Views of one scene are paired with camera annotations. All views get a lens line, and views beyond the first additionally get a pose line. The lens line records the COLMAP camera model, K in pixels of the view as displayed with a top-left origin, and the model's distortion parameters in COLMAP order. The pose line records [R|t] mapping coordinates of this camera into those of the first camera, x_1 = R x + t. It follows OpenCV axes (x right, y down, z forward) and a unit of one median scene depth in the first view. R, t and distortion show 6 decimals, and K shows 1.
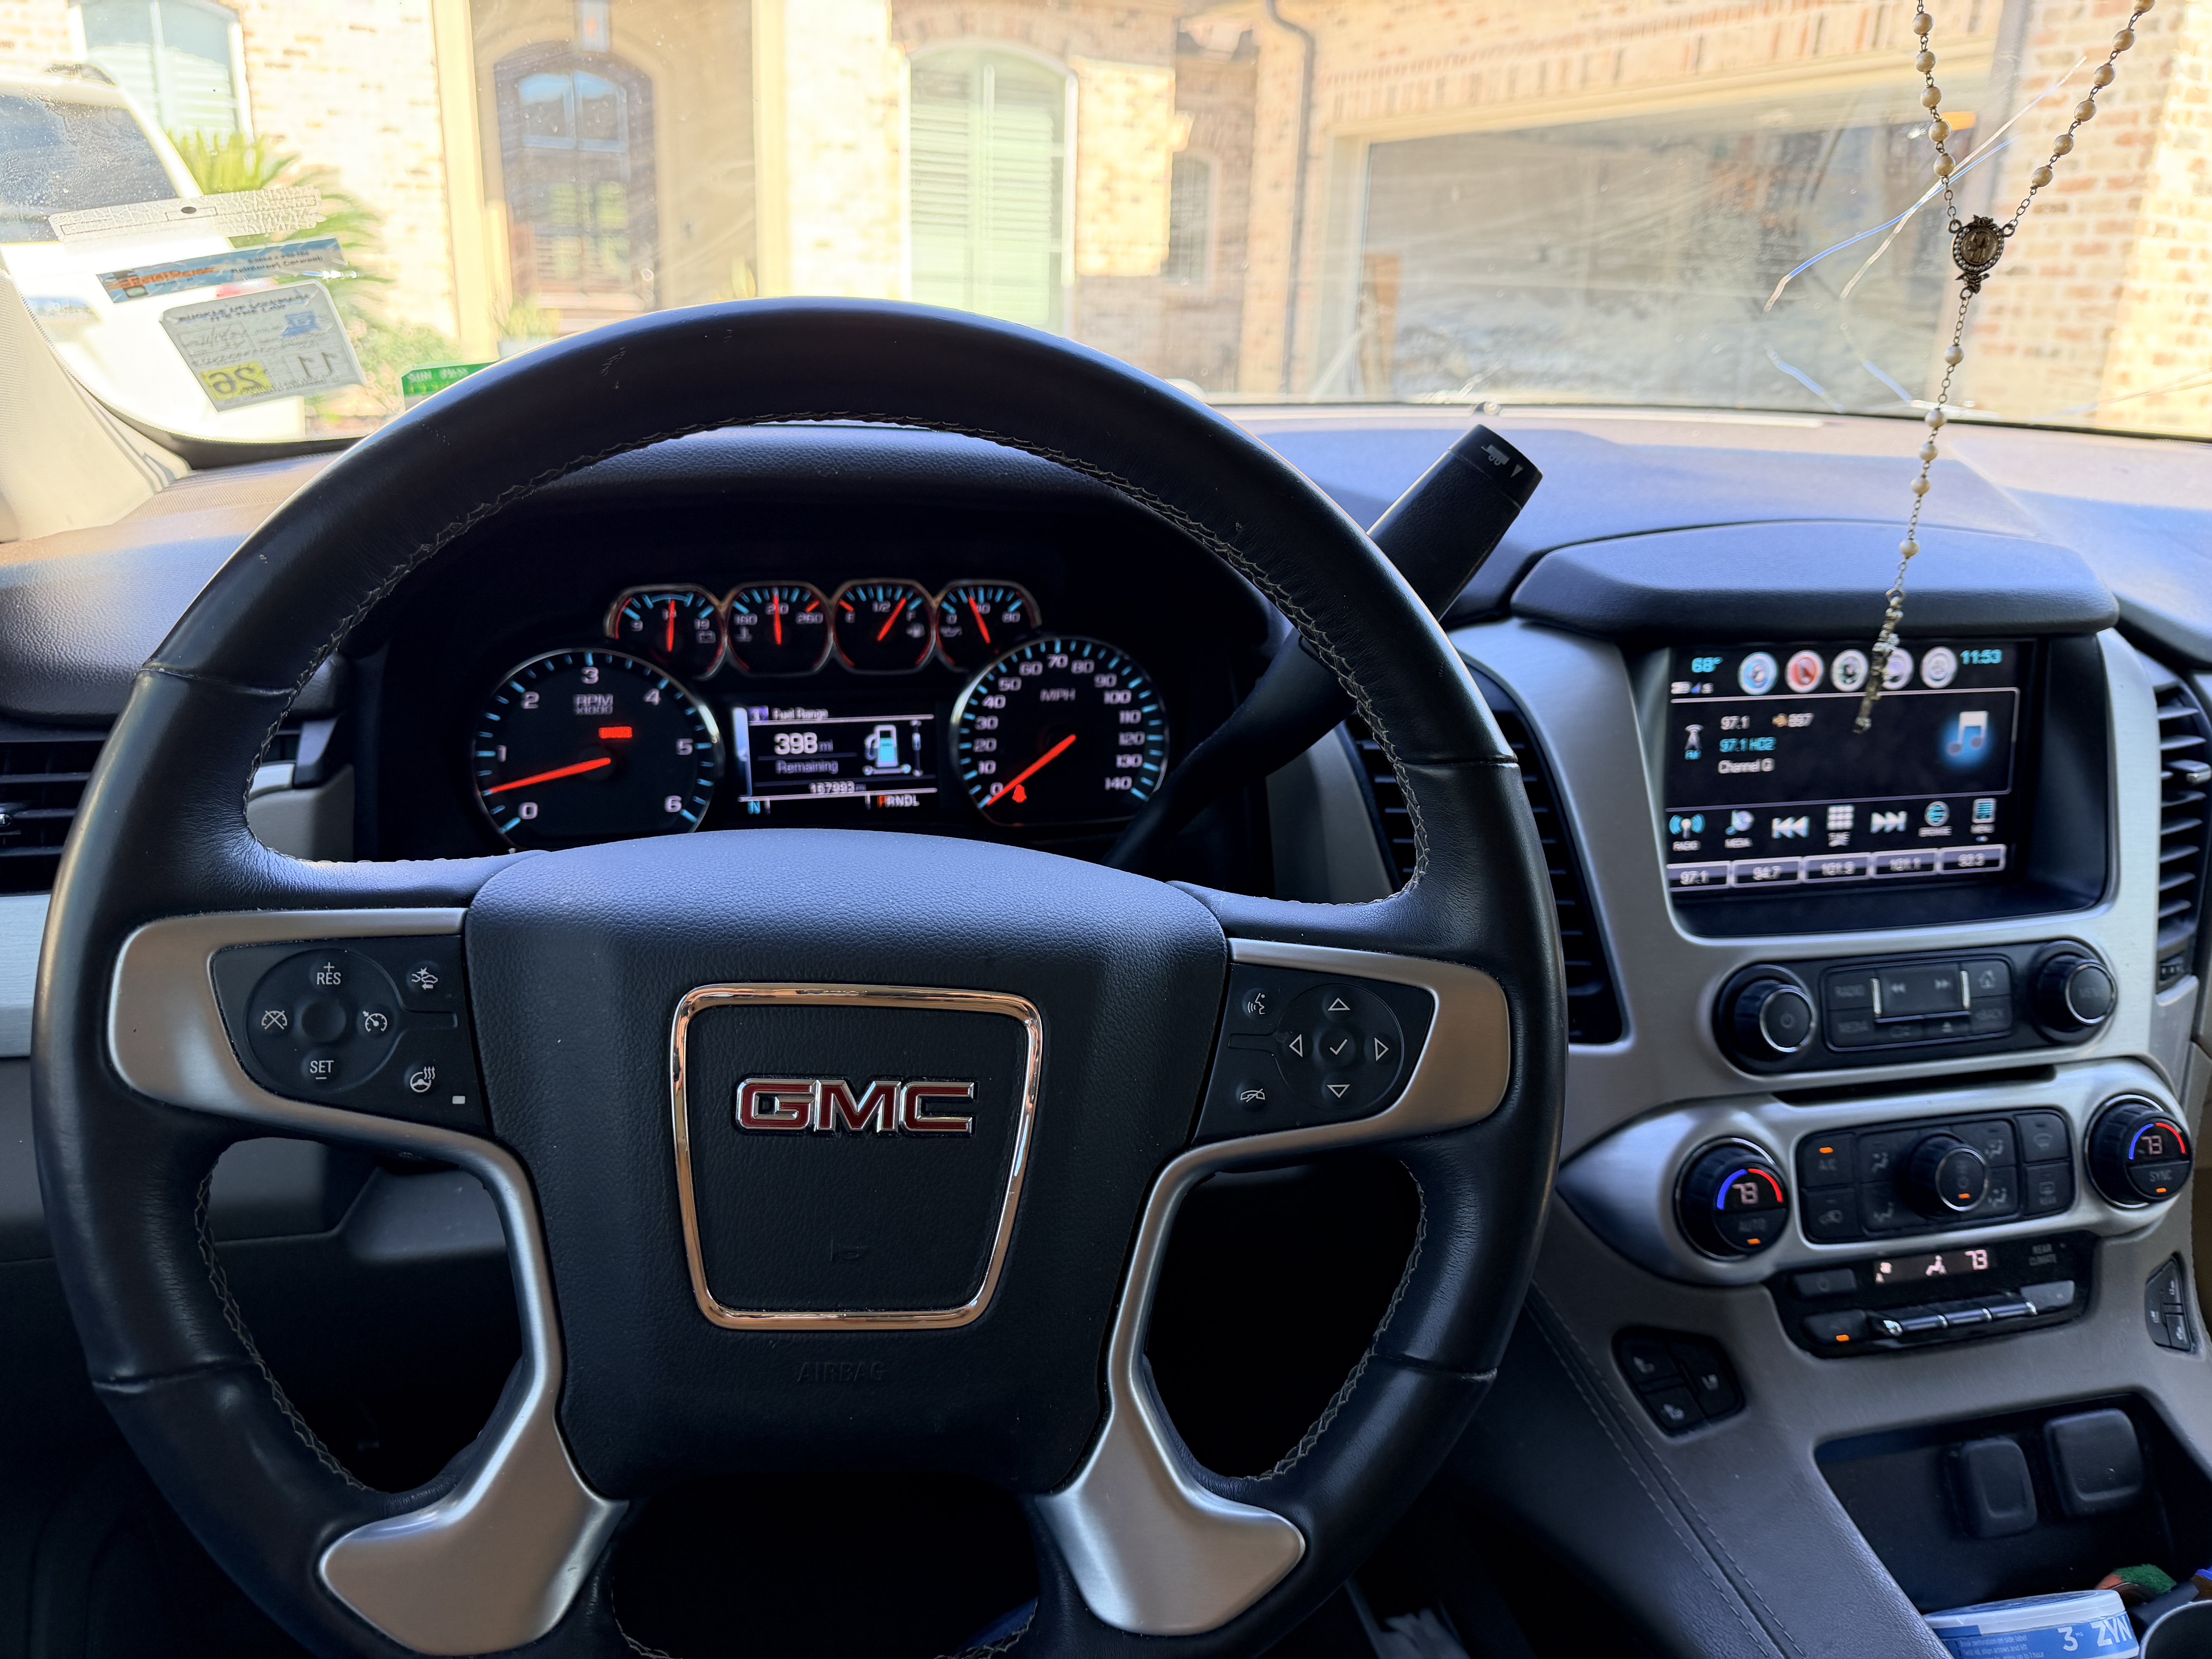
lens RADIAL K [[1608.1, 0, 1106.0], [0, 1608.1, 829.5], [0, 0, 1]] dist [-0.026043, -0.002056]
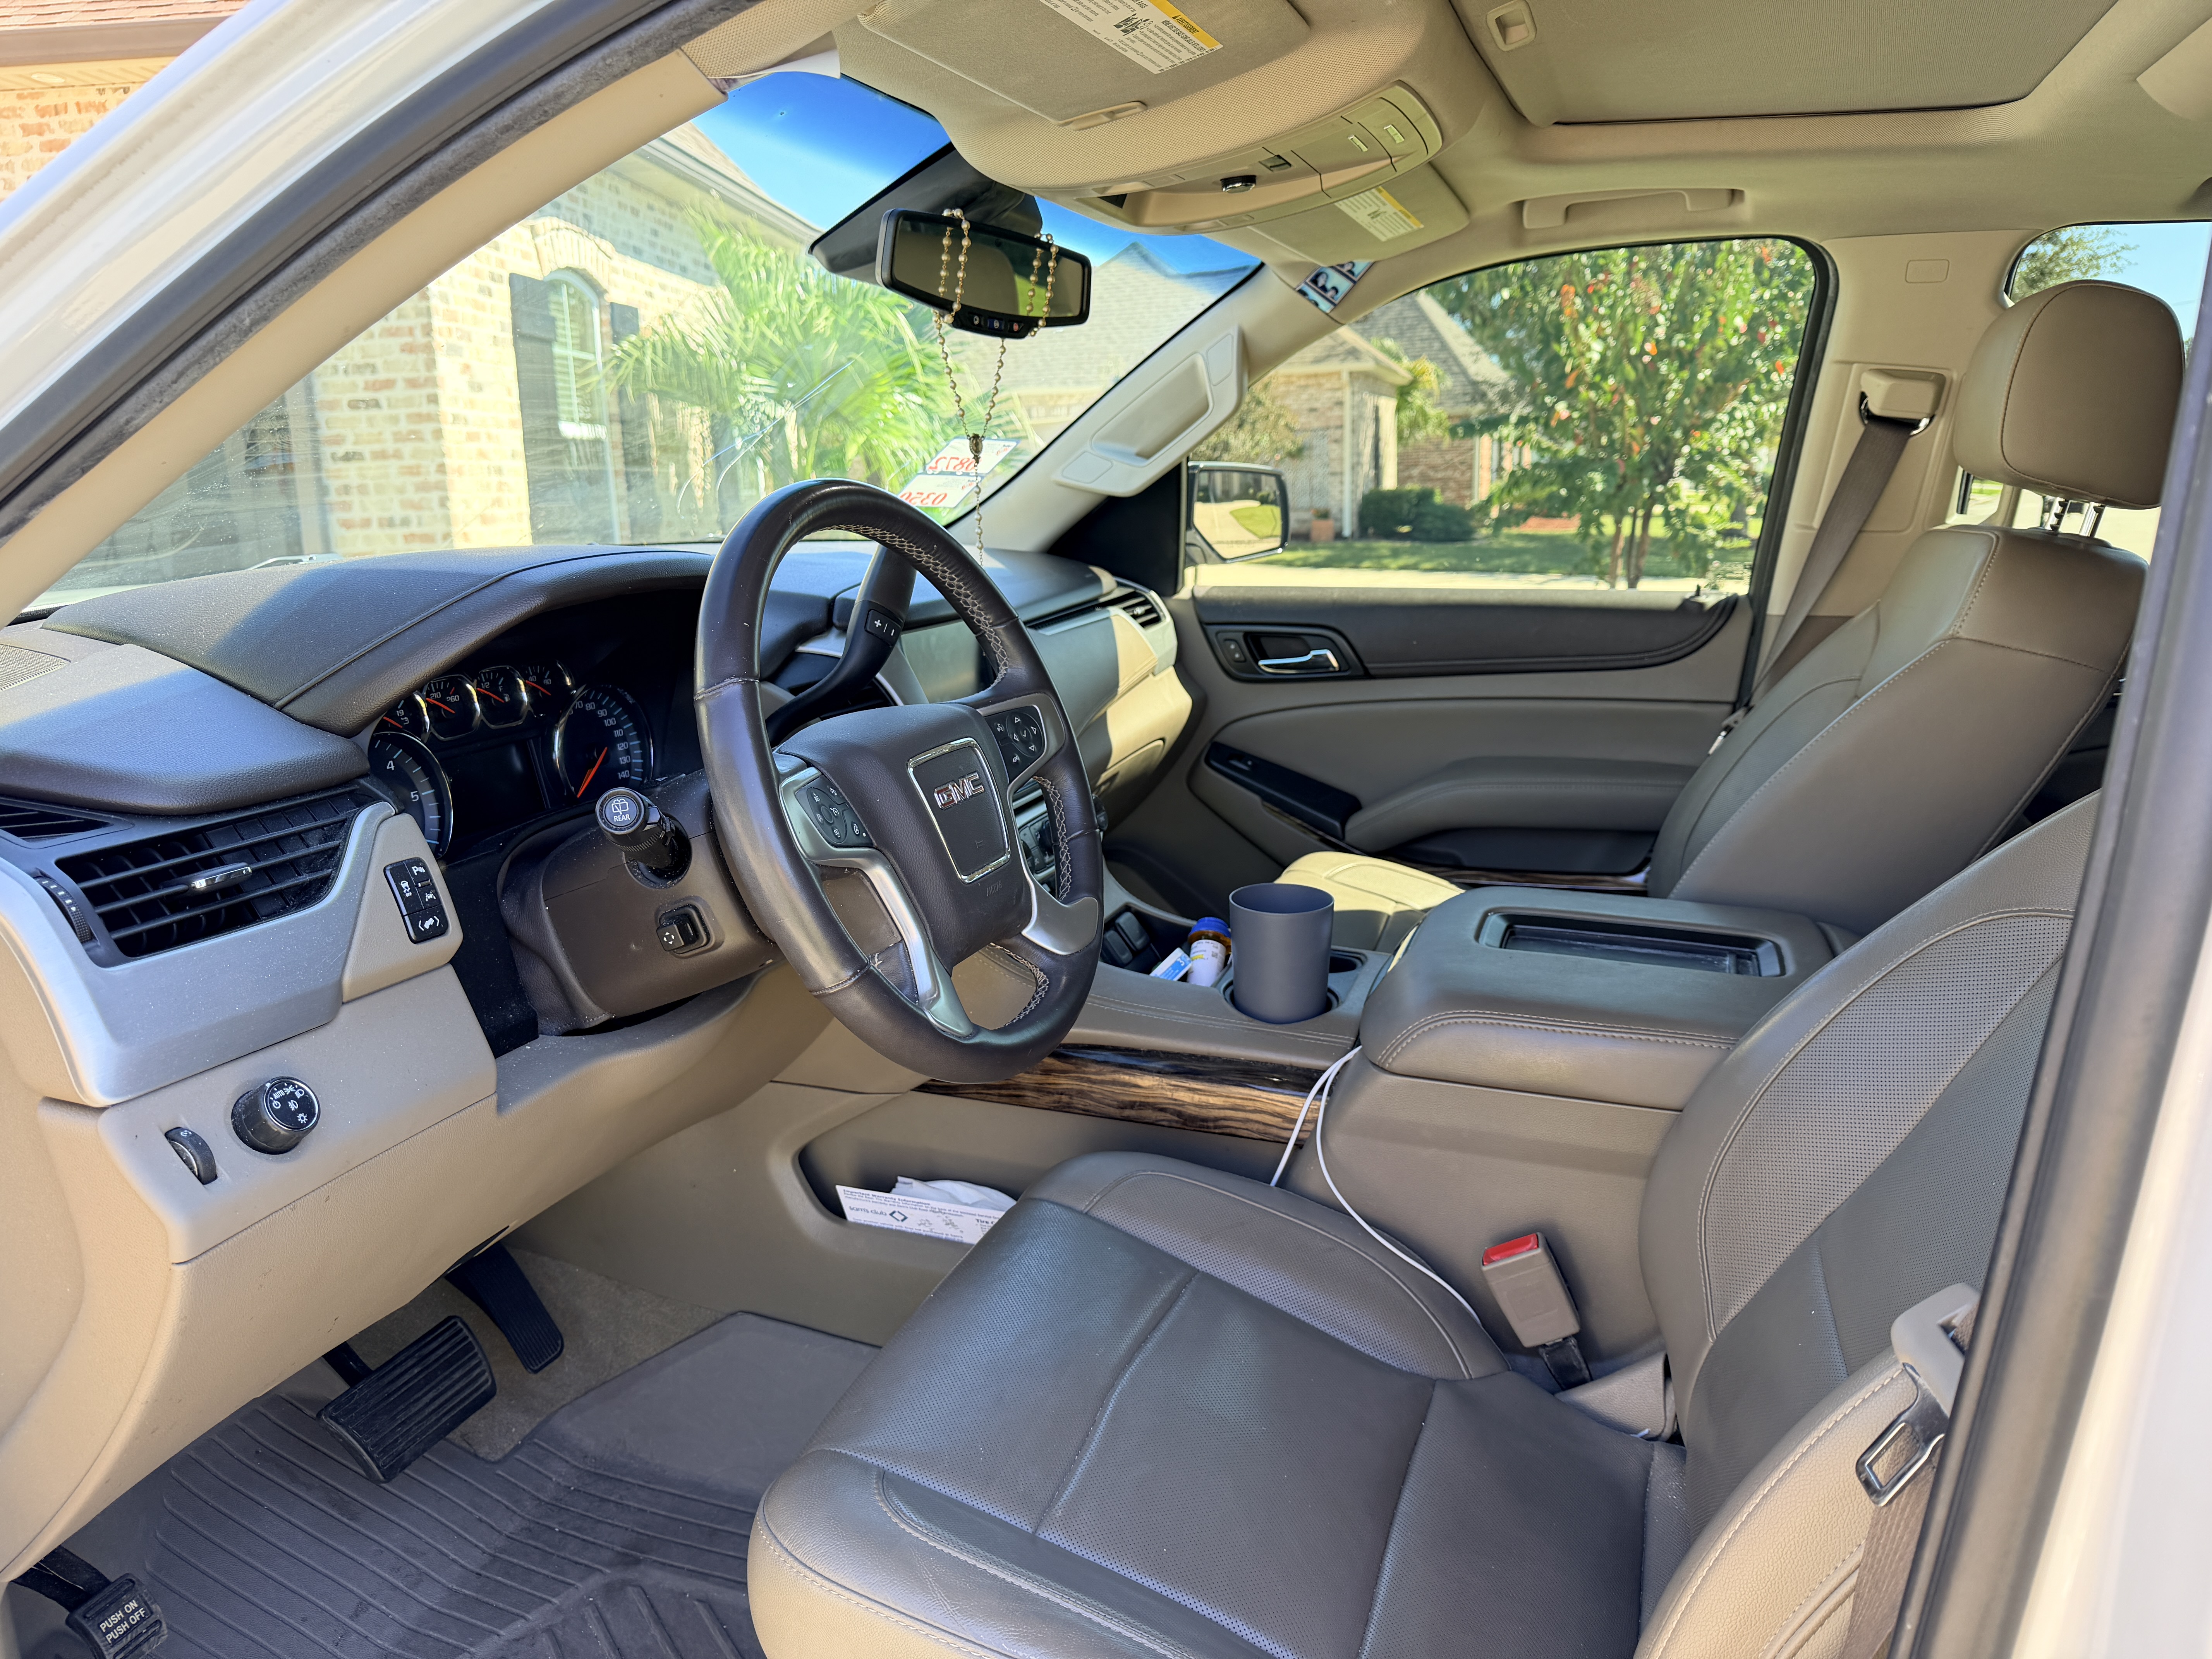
lens RADIAL K [[1608.1, 0, 1106.0], [0, 1608.1, 829.5], [0, 0, 1]] dist [-0.026043, -0.002056]
pose [[0.524126, -0.221396, 0.822360, -0.170678], [0.309282, 0.949174, 0.058418, 0.012792], [-0.793496, 0.223723, 0.565961, -0.046365]]
